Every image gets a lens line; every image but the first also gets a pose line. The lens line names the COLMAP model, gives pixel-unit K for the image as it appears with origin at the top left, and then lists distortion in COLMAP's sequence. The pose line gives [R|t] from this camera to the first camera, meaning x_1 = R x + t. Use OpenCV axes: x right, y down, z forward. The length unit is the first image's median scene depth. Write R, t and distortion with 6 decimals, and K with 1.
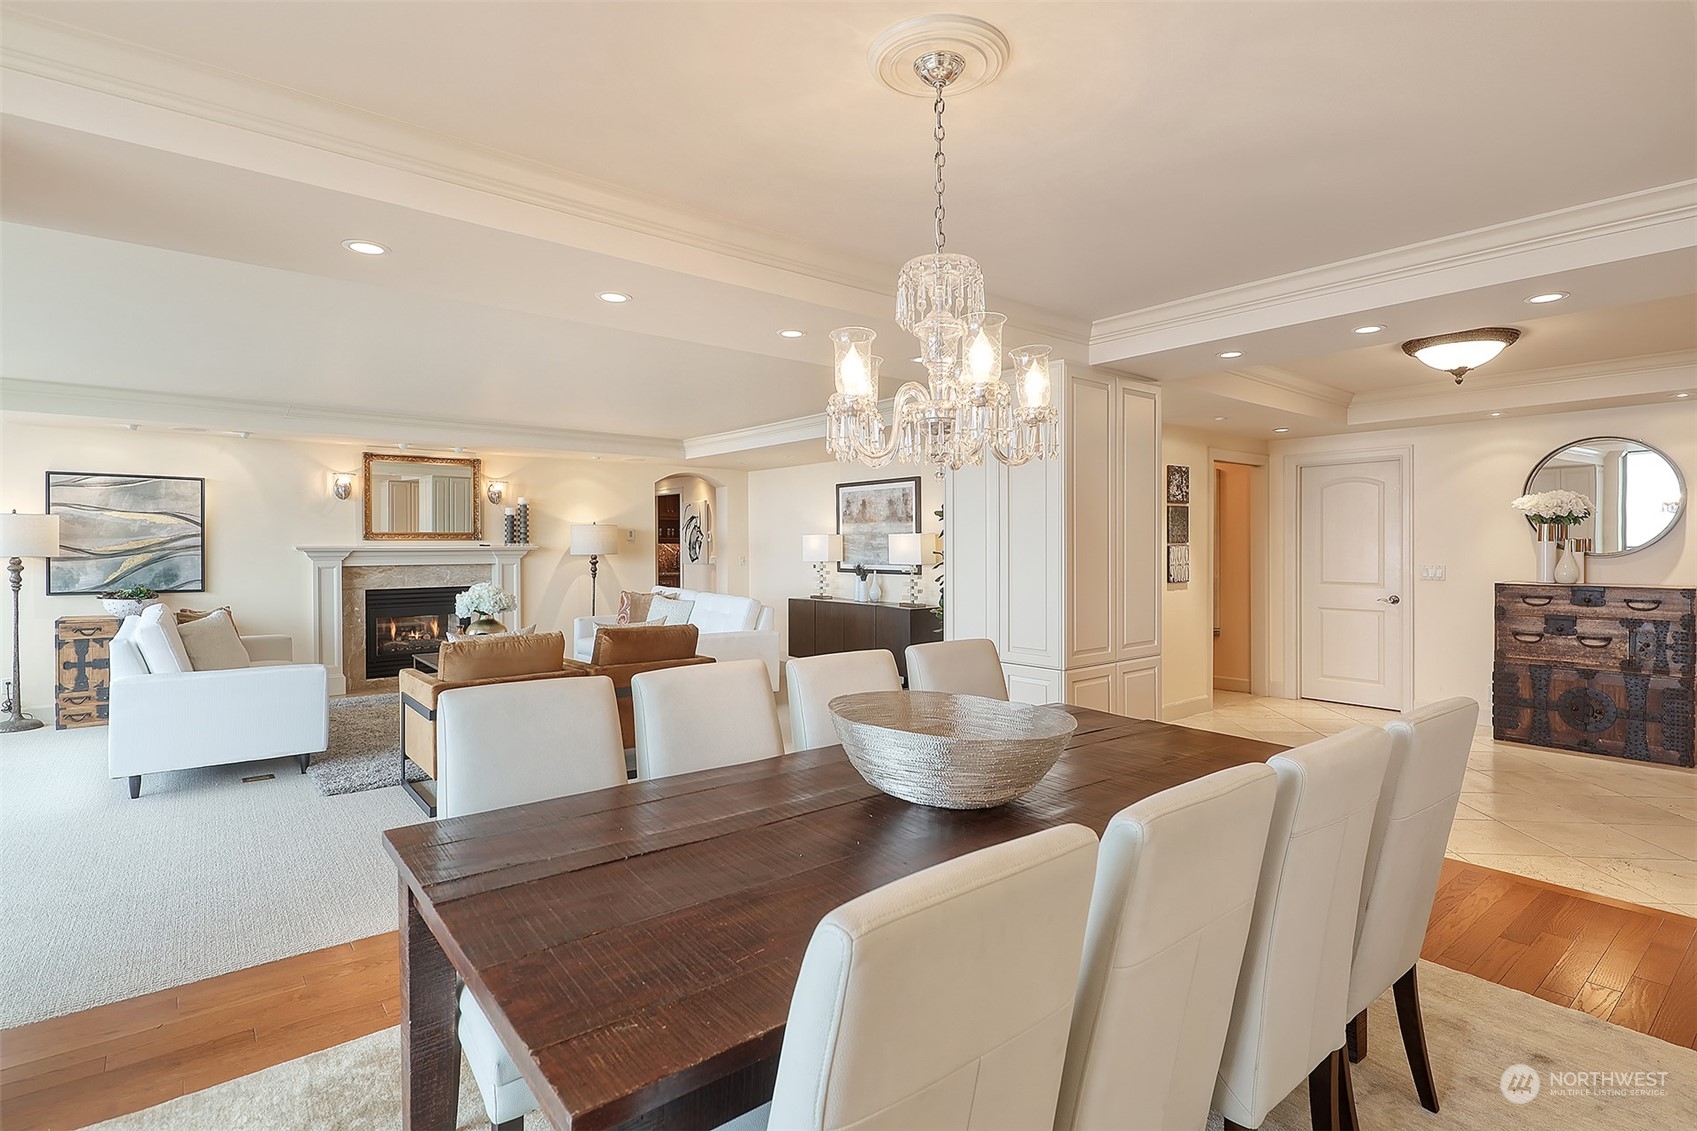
lens RADIAL K [[824.2, 0, 856.4], [0, 824.2, 548.7], [0, 0, 1]] dist [0.005412, -0.003901]
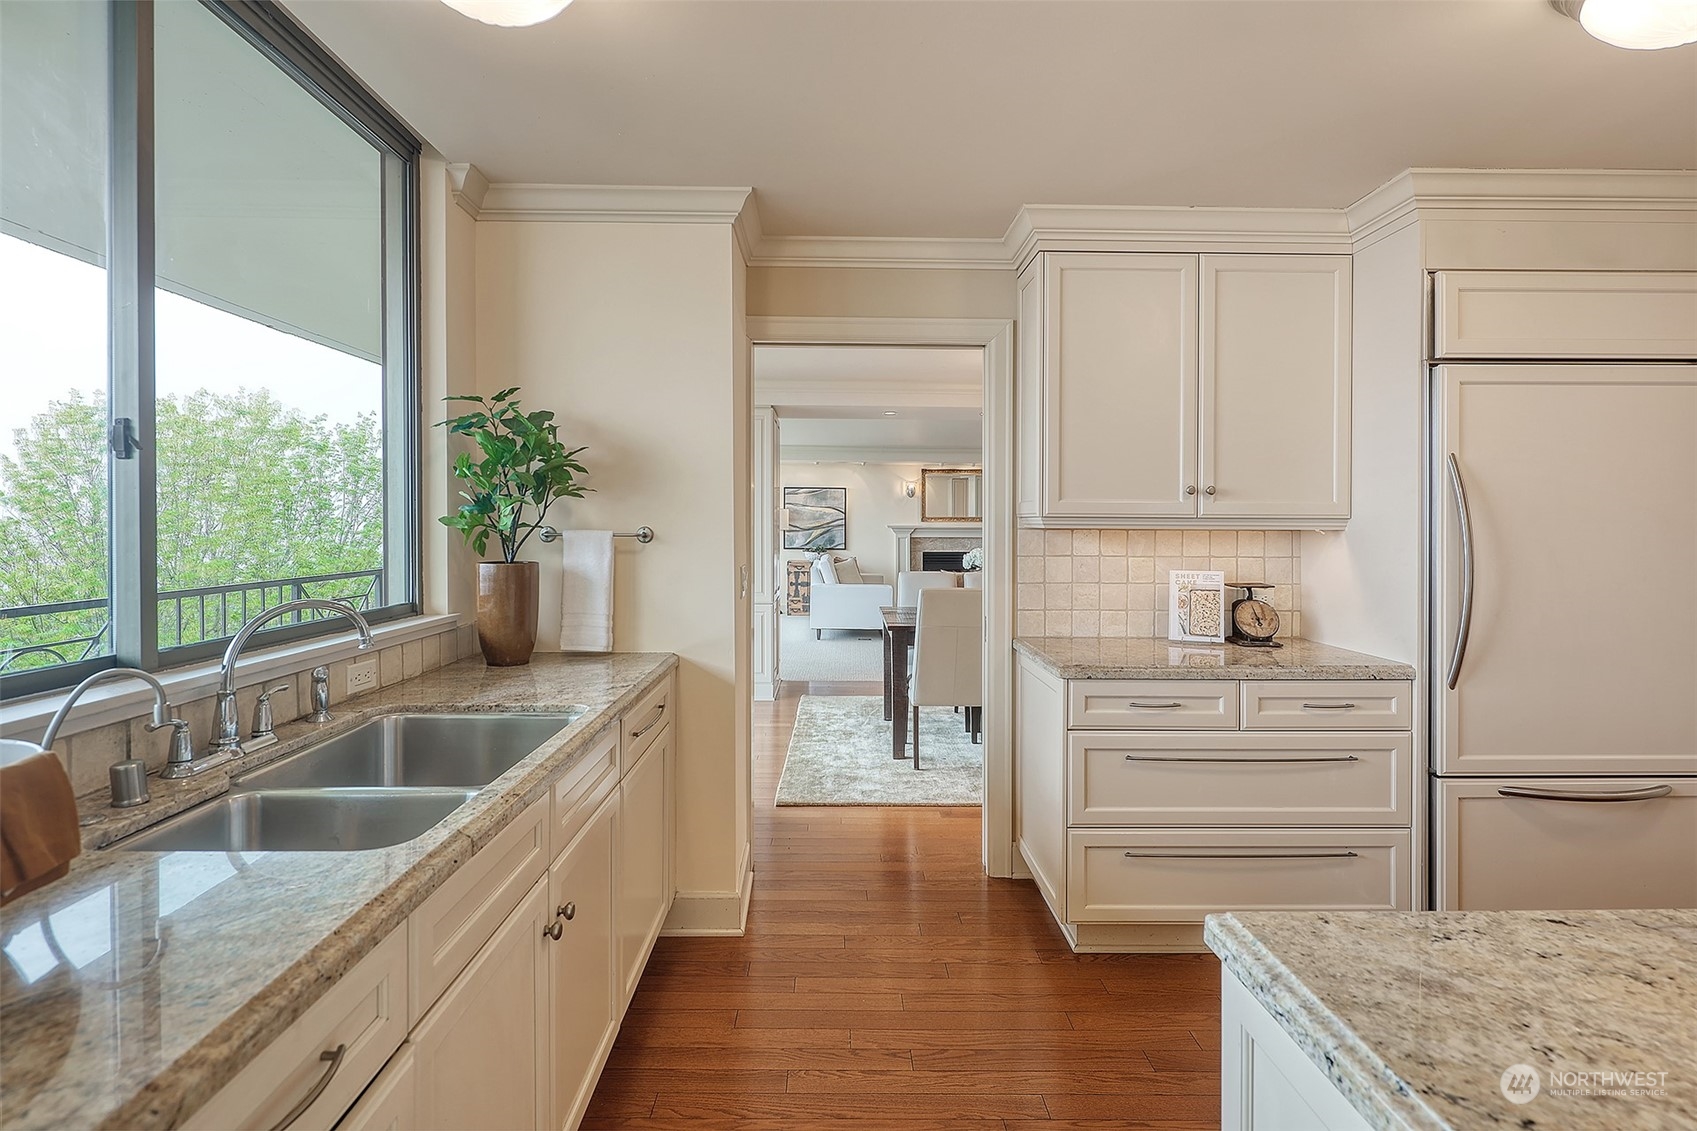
lens RADIAL K [[824.2, 0, 858.9], [0, 824.2, 528.3], [0, 0, 1]] dist [0.005412, -0.003901]
pose [[0.790667, 0.007423, -0.612201, 0.355726], [-0.009352, 0.999956, 0.000046, 0.004188], [0.612175, 0.005688, 0.790702, -0.432369]]
